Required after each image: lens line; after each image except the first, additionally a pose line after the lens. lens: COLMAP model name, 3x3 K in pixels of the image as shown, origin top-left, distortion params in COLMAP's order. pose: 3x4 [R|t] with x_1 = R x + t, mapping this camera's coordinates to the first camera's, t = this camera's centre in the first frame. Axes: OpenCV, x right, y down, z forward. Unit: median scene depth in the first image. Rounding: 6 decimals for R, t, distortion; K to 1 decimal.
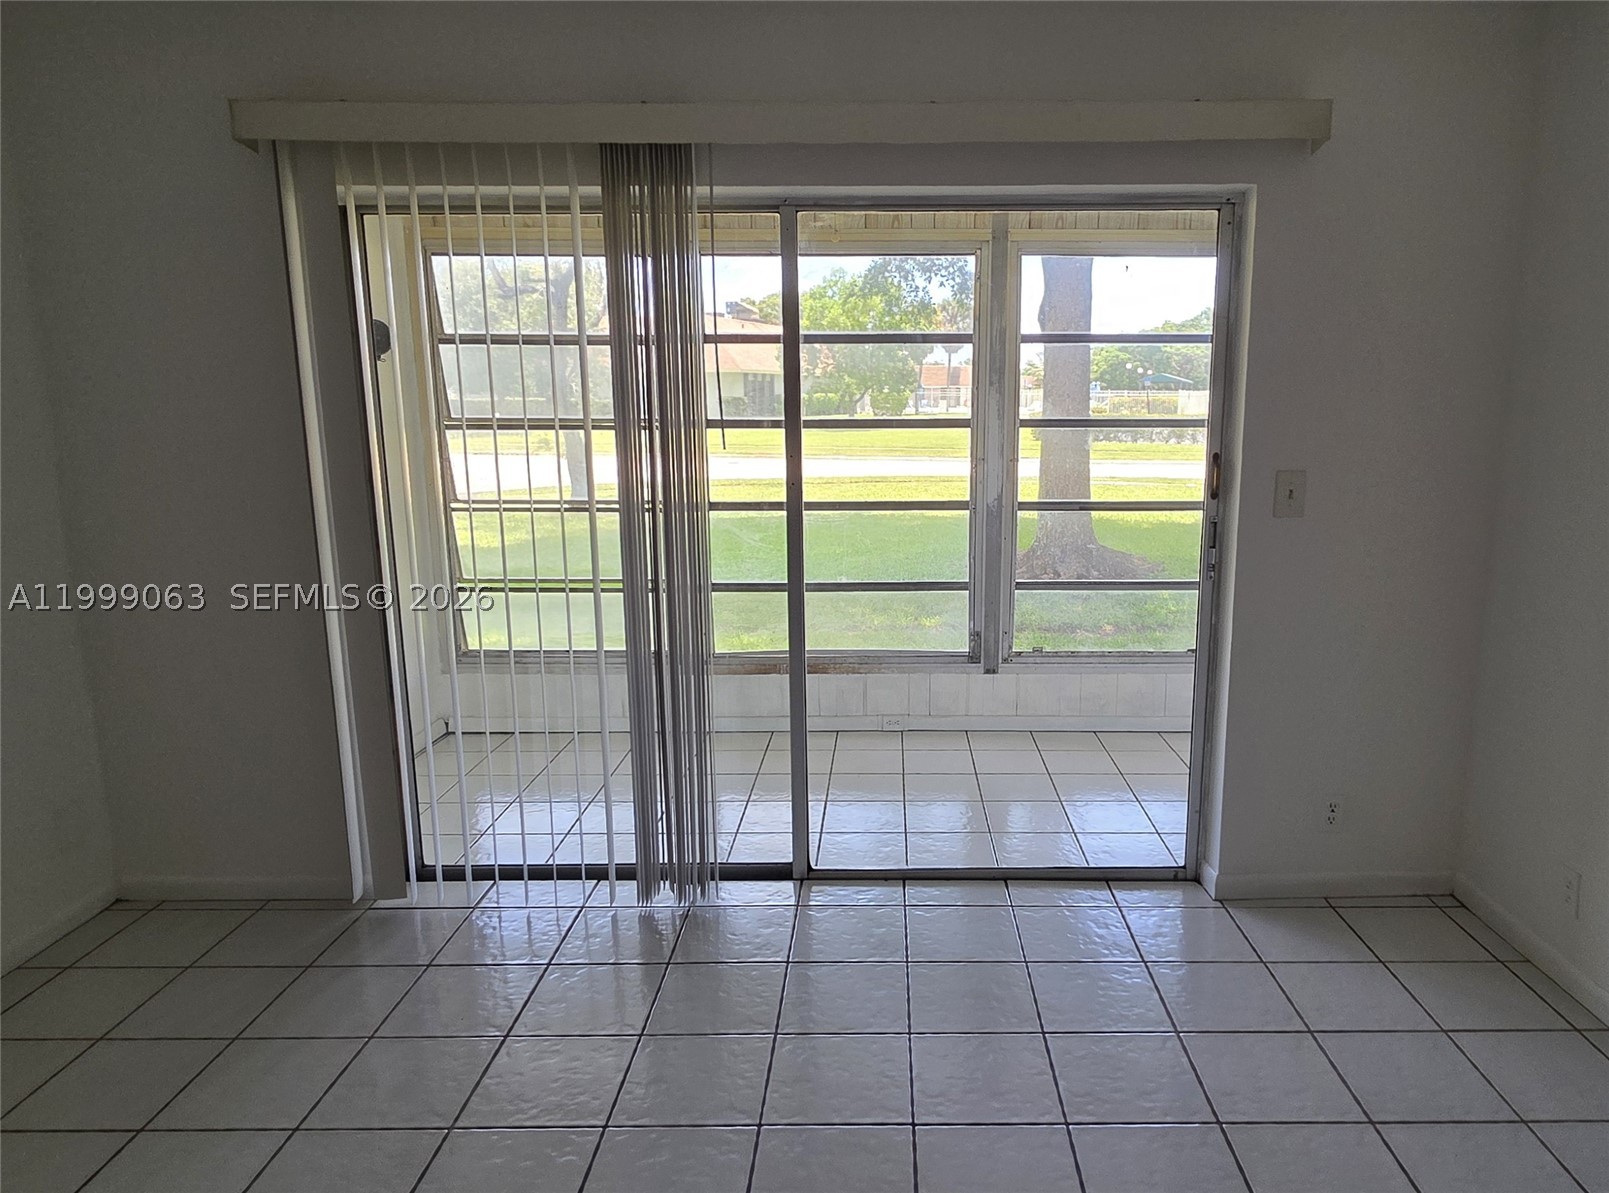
lens RADIAL K [[1006.3, 0, 881.6], [0, 1006.3, 594.0], [0, 0, 1]] dist [0.004921, -0.004915]
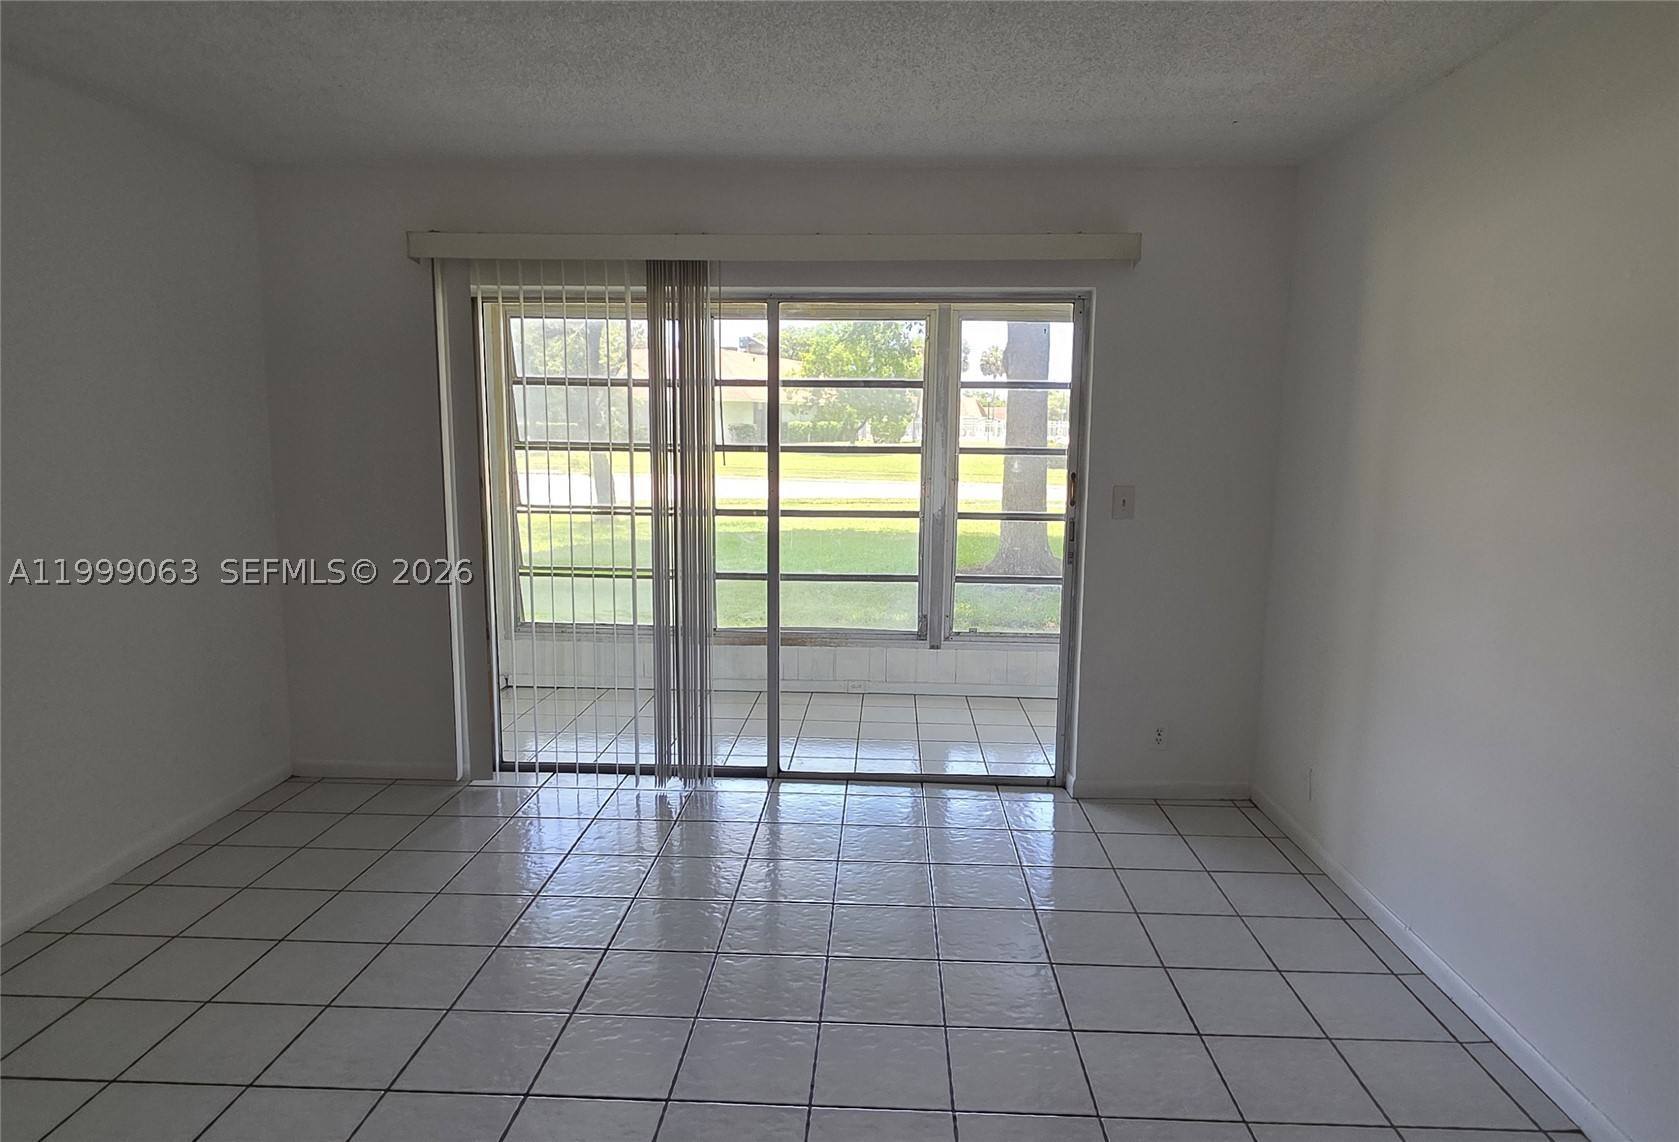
lens RADIAL K [[1014.4, 0, 842.7], [0, 1014.4, 574.3], [0, 0, 1]] dist [-0.002198, 0.001048]
pose [[0.998668, 0.018988, -0.047980, 0.075529], [-0.021176, 0.998739, -0.045515, 0.066047], [0.047055, 0.046471, 0.997811, -0.386185]]
